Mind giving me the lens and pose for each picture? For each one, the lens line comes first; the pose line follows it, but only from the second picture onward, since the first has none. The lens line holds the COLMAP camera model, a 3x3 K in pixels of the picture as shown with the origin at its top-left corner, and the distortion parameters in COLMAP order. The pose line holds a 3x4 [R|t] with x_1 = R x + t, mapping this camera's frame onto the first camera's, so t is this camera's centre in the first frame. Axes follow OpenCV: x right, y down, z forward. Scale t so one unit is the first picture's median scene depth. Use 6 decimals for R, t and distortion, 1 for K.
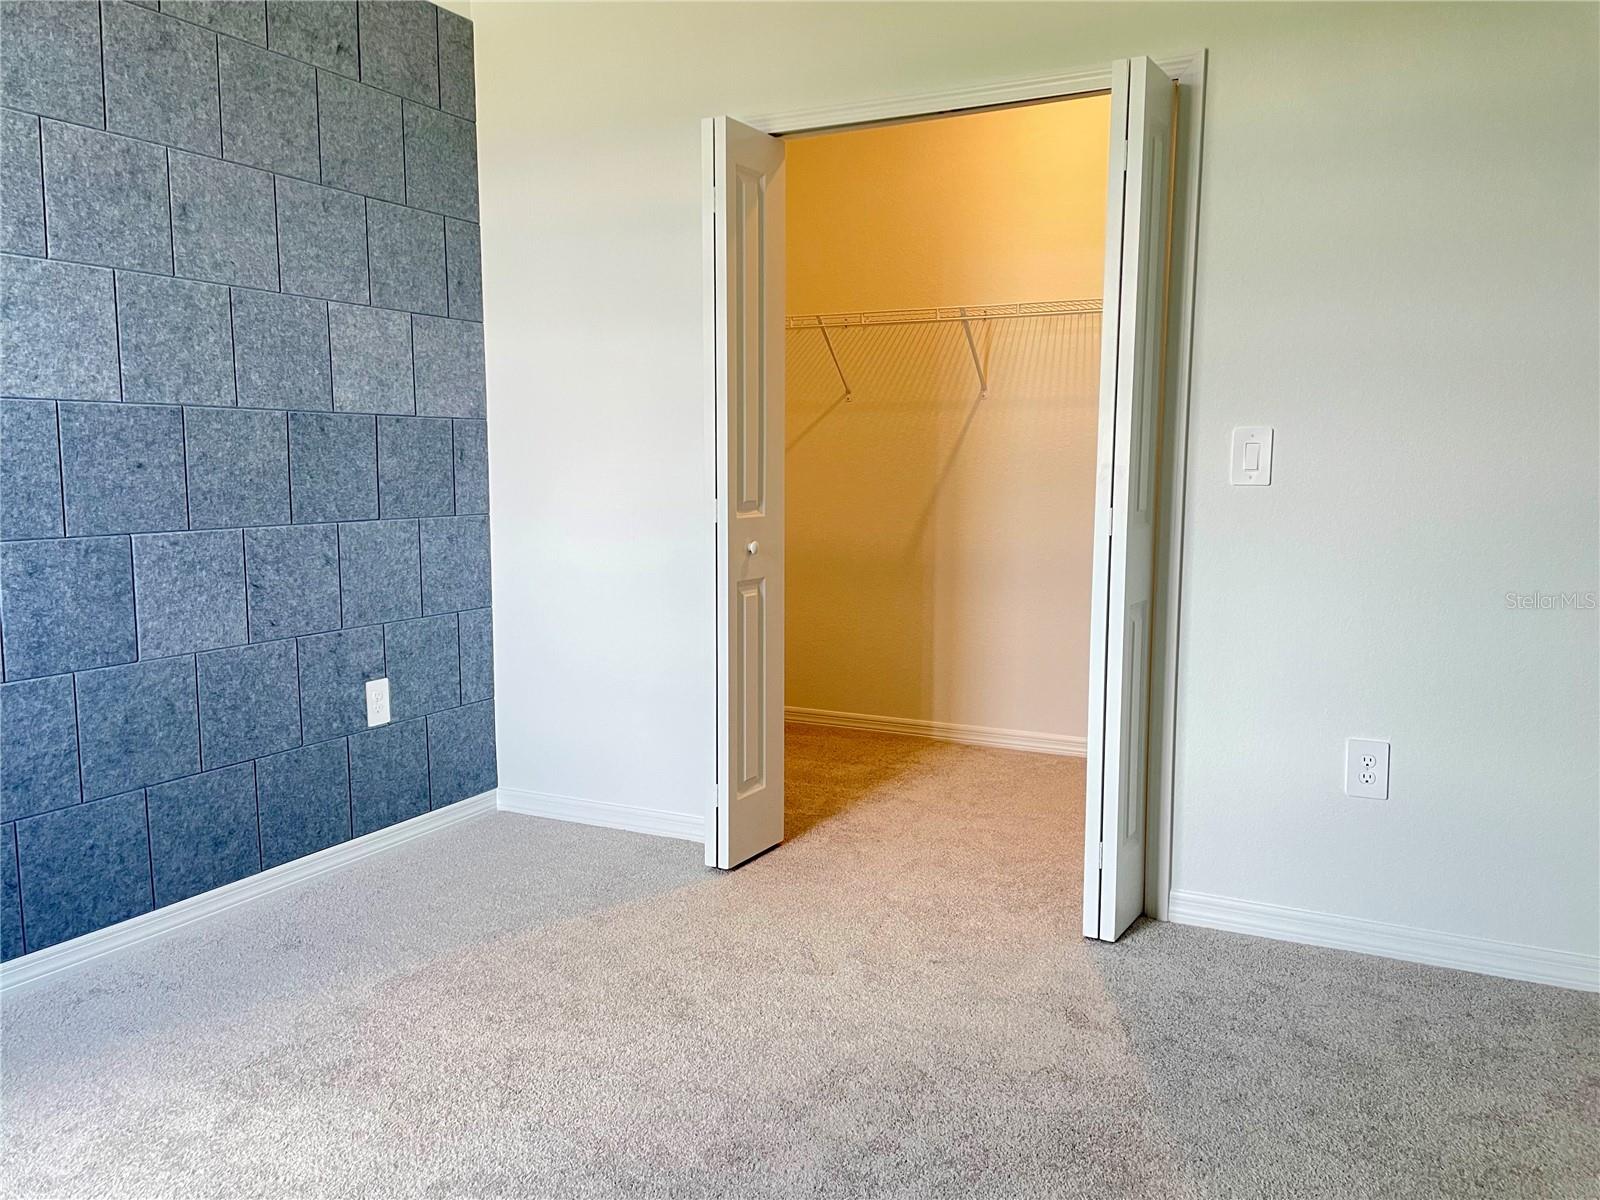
lens RADIAL K [[1198.2, 0, 802.8], [0, 1198.2, 592.0], [0, 0, 1]] dist [0.101497, -0.124808]
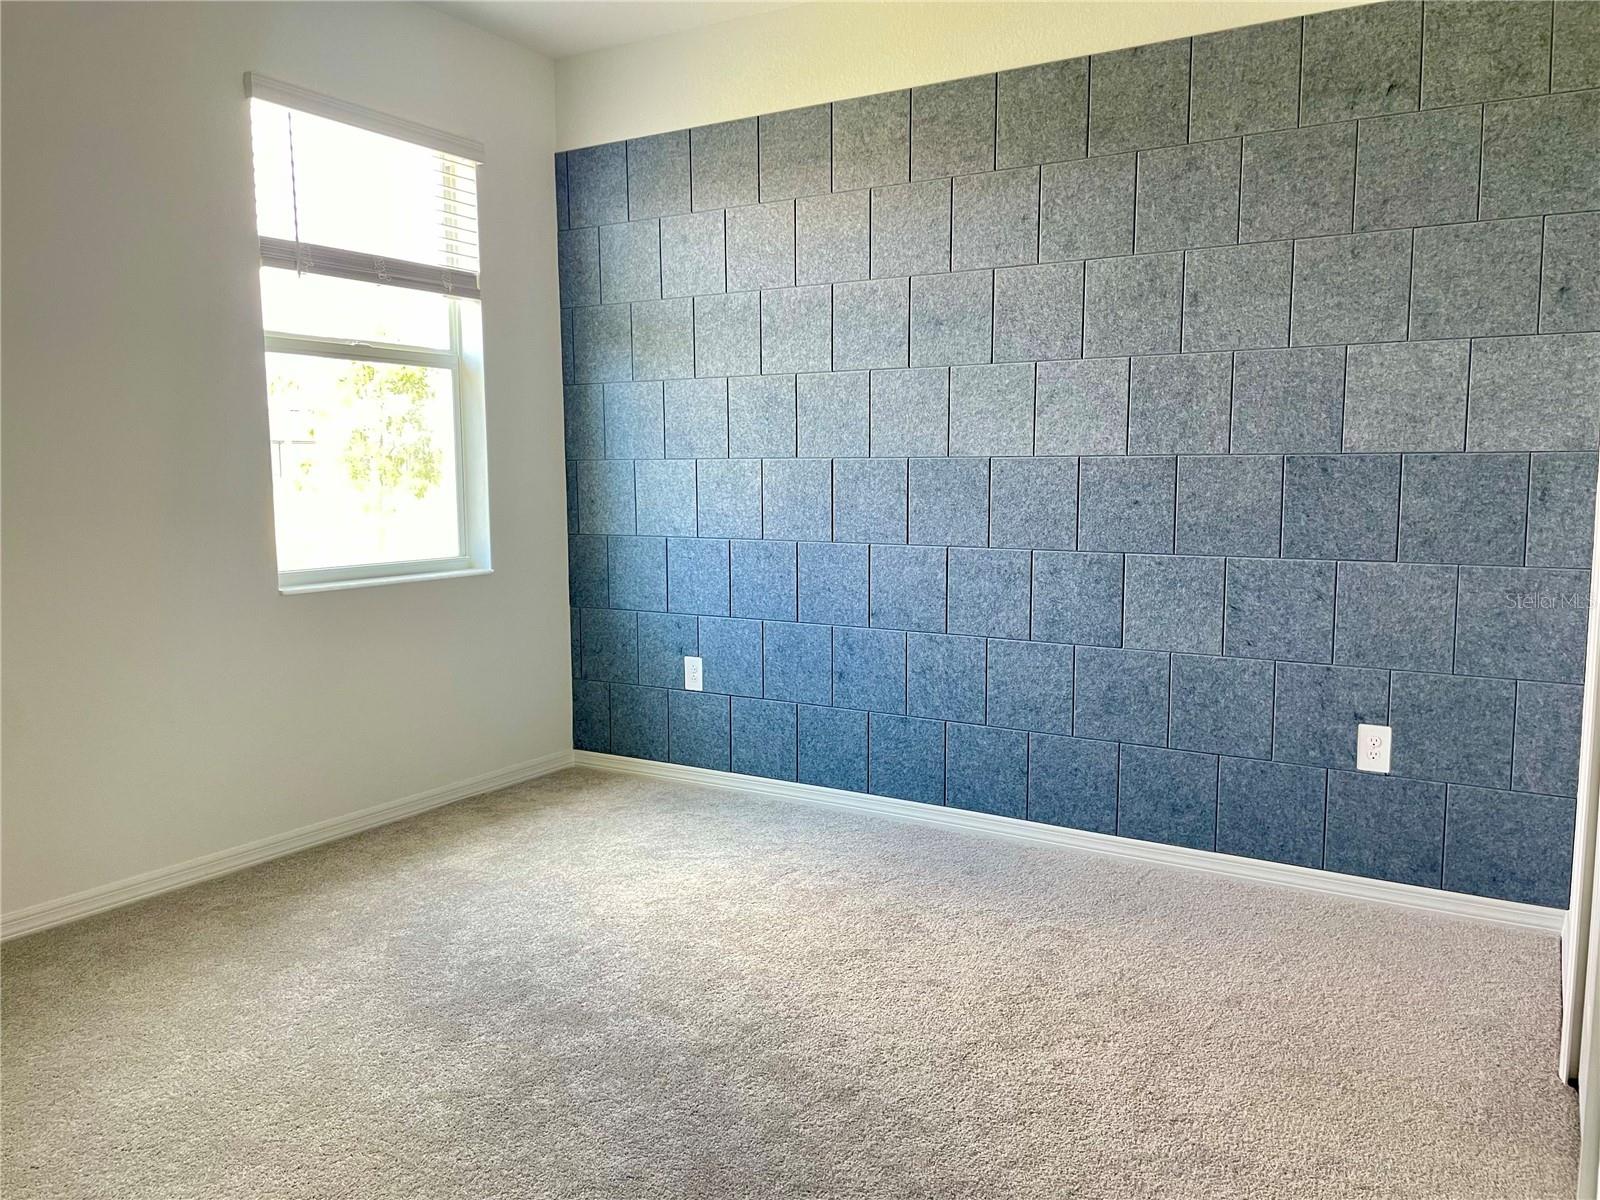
lens RADIAL K [[1198.2, 0, 802.8], [0, 1198.2, 592.0], [0, 0, 1]] dist [0.101497, -0.124808]
pose [[-0.073965, 0.103850, -0.991839, 0.724590], [-0.108258, 0.987849, 0.111506, -0.104451], [0.991367, 0.115622, -0.061824, 0.670158]]
